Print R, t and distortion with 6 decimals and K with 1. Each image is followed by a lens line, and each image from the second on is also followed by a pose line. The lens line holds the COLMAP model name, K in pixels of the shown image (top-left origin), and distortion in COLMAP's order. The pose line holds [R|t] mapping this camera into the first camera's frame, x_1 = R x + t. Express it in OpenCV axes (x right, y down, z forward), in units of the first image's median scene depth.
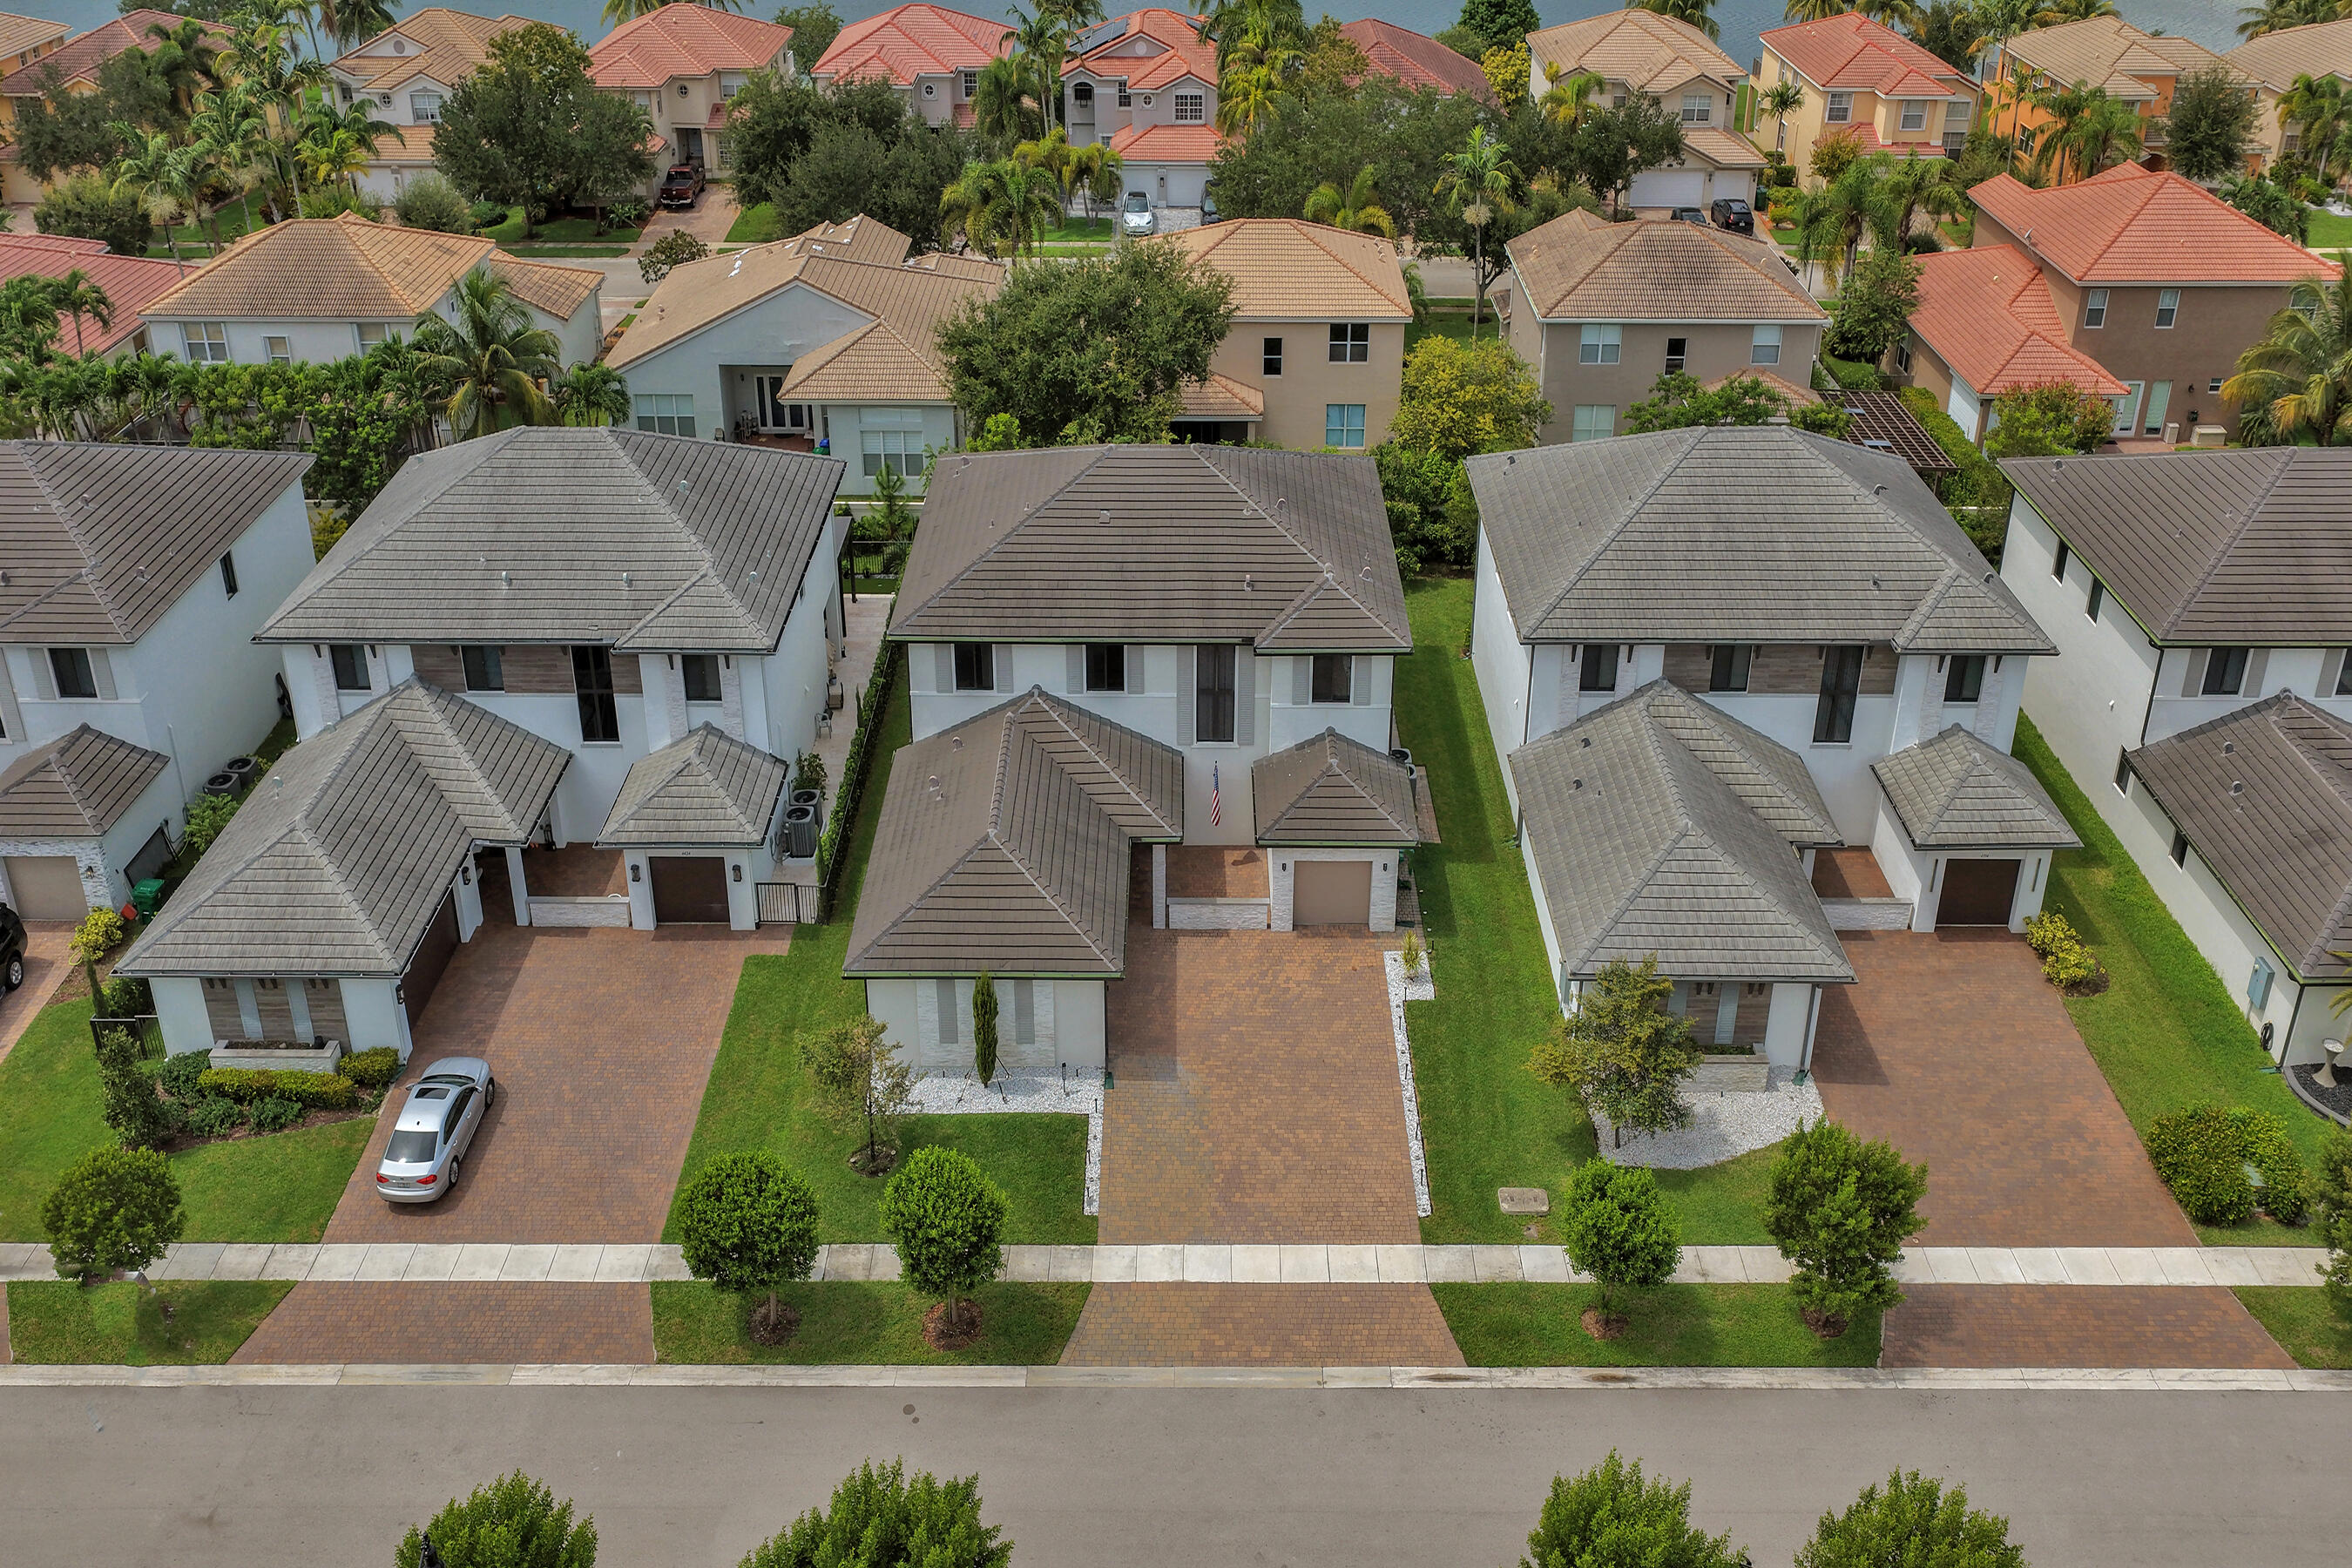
lens RADIAL K [[2187.7, 0, 1091.5], [0, 2187.7, 858.0], [0, 0, 1]] dist [0.005028, 0.003325]
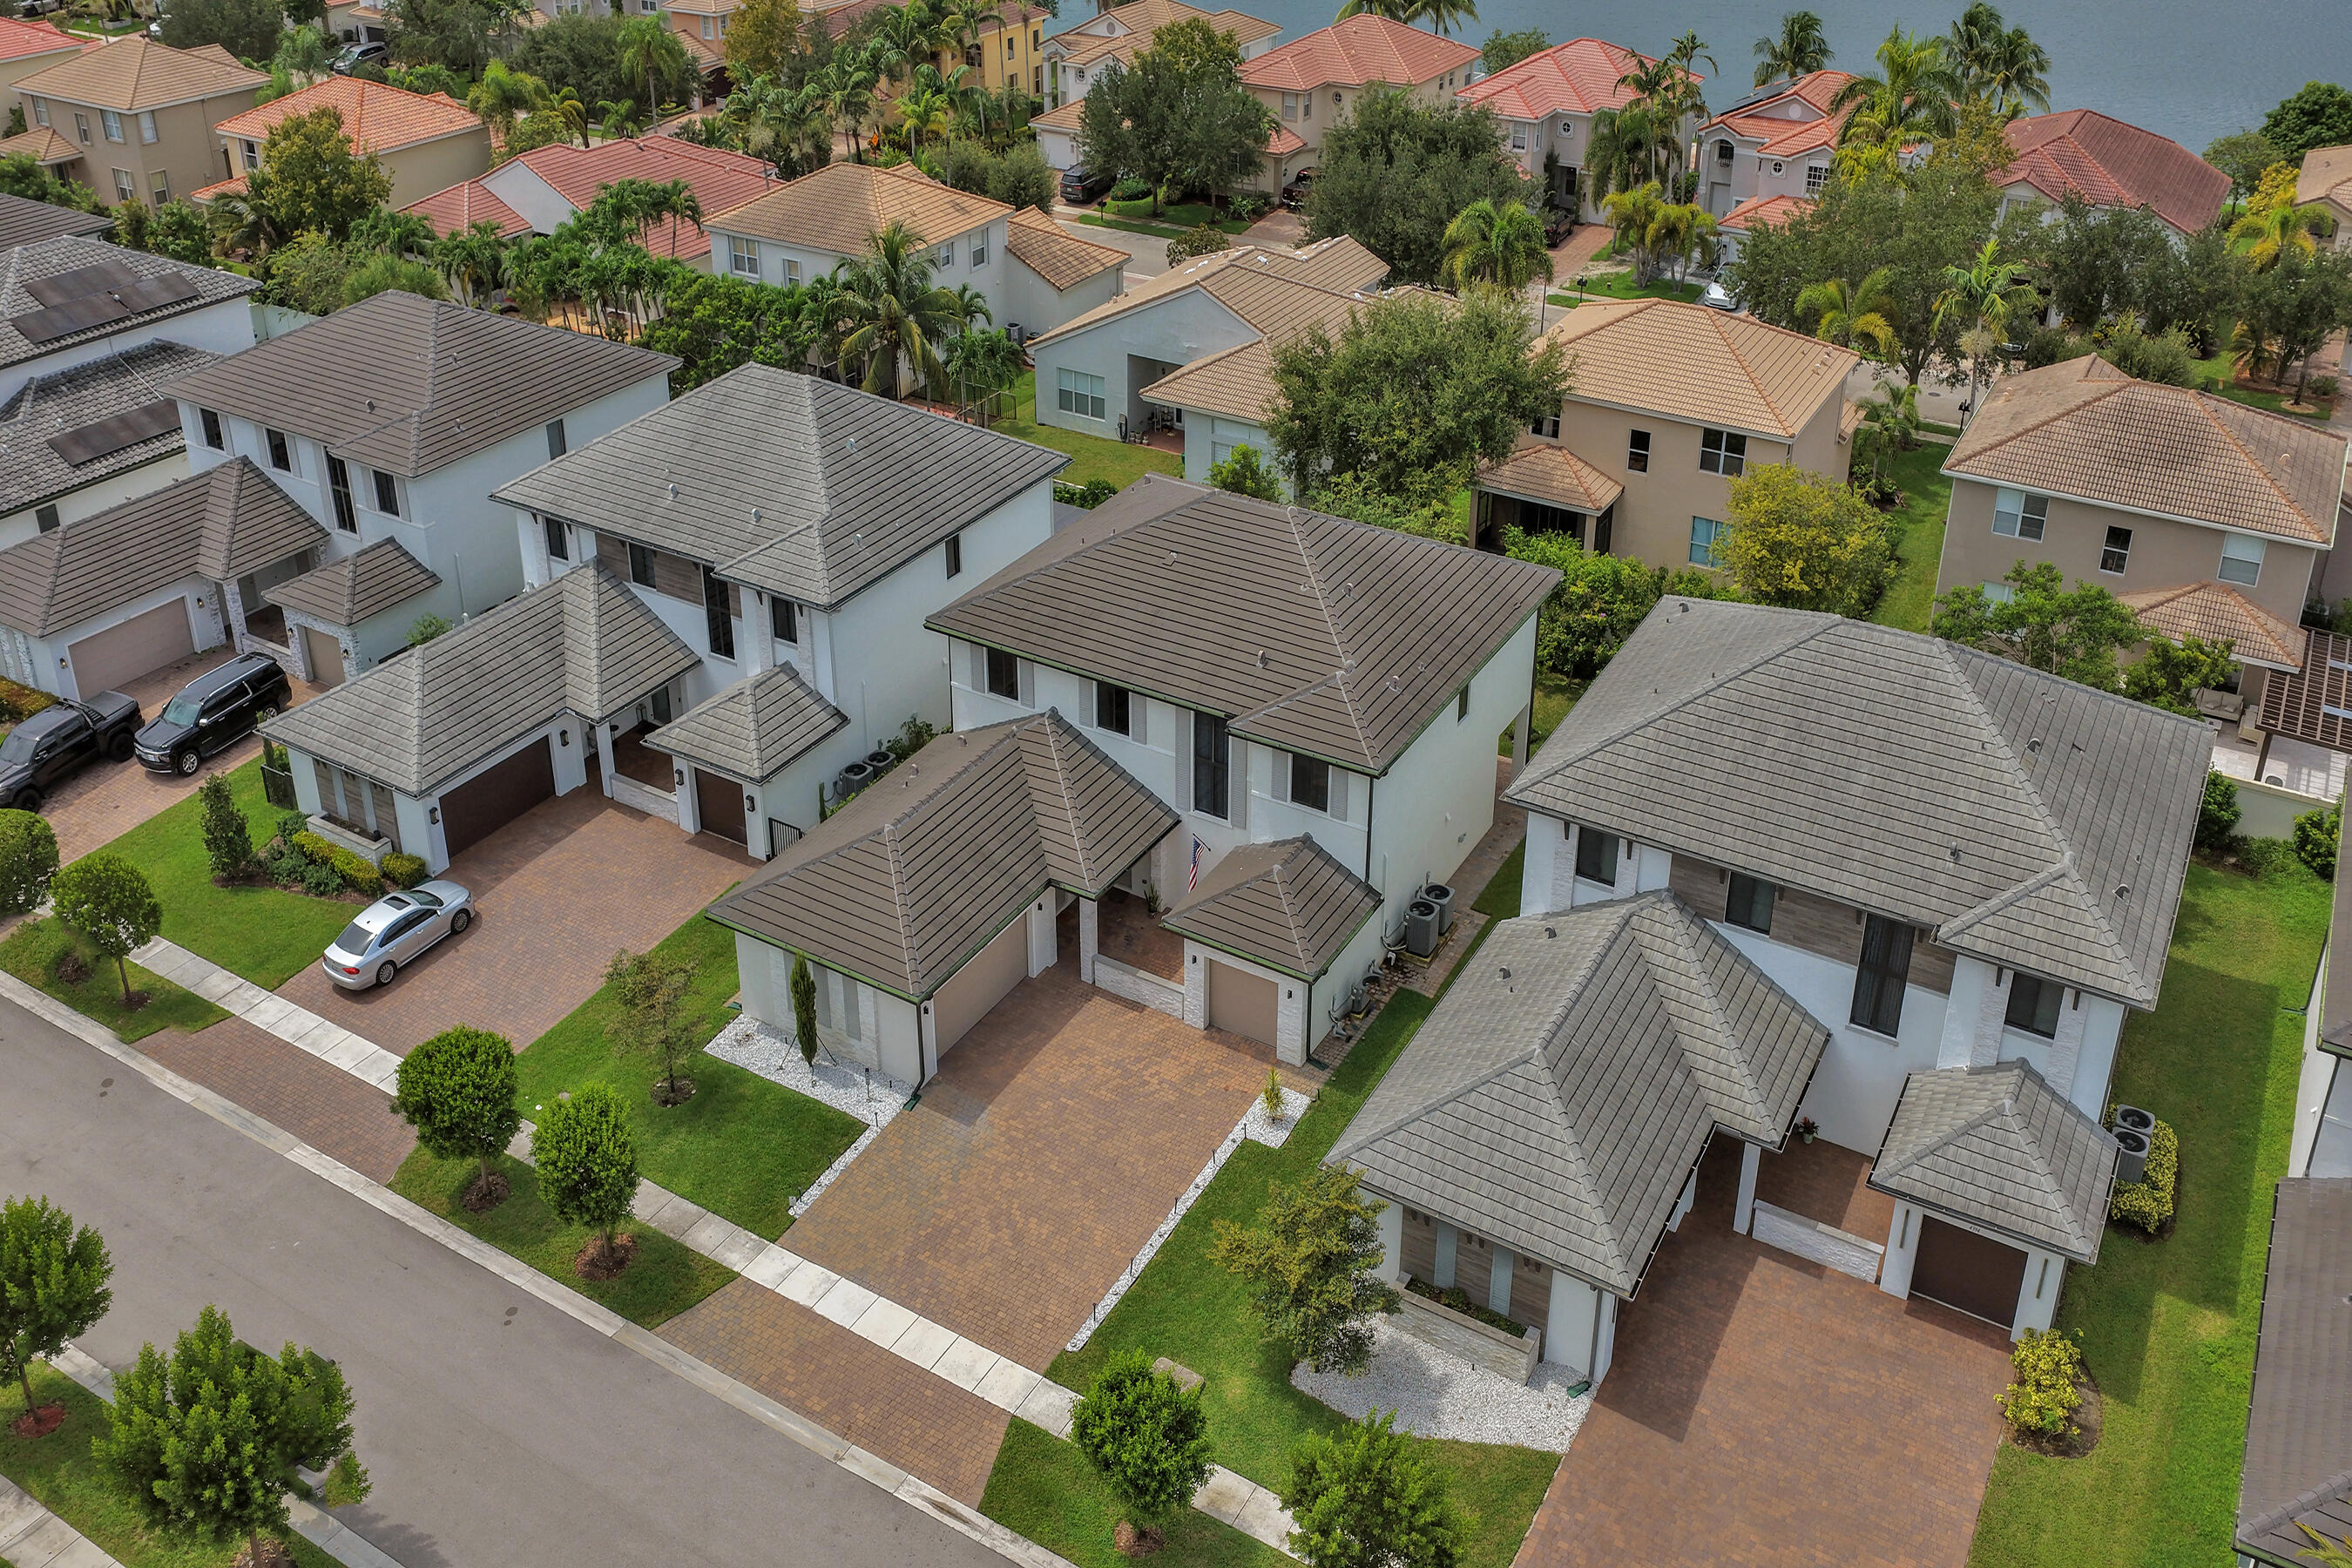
lens RADIAL K [[2168.5, 0, 1176.0], [0, 2168.5, 784.0], [0, 0, 1]] dist [-0.003207, 0.023690]
pose [[0.827751, 0.270733, -0.491460, 0.521216], [-0.285331, 0.957287, 0.046771, -0.109658], [0.483131, 0.101514, 0.869643, 0.183181]]
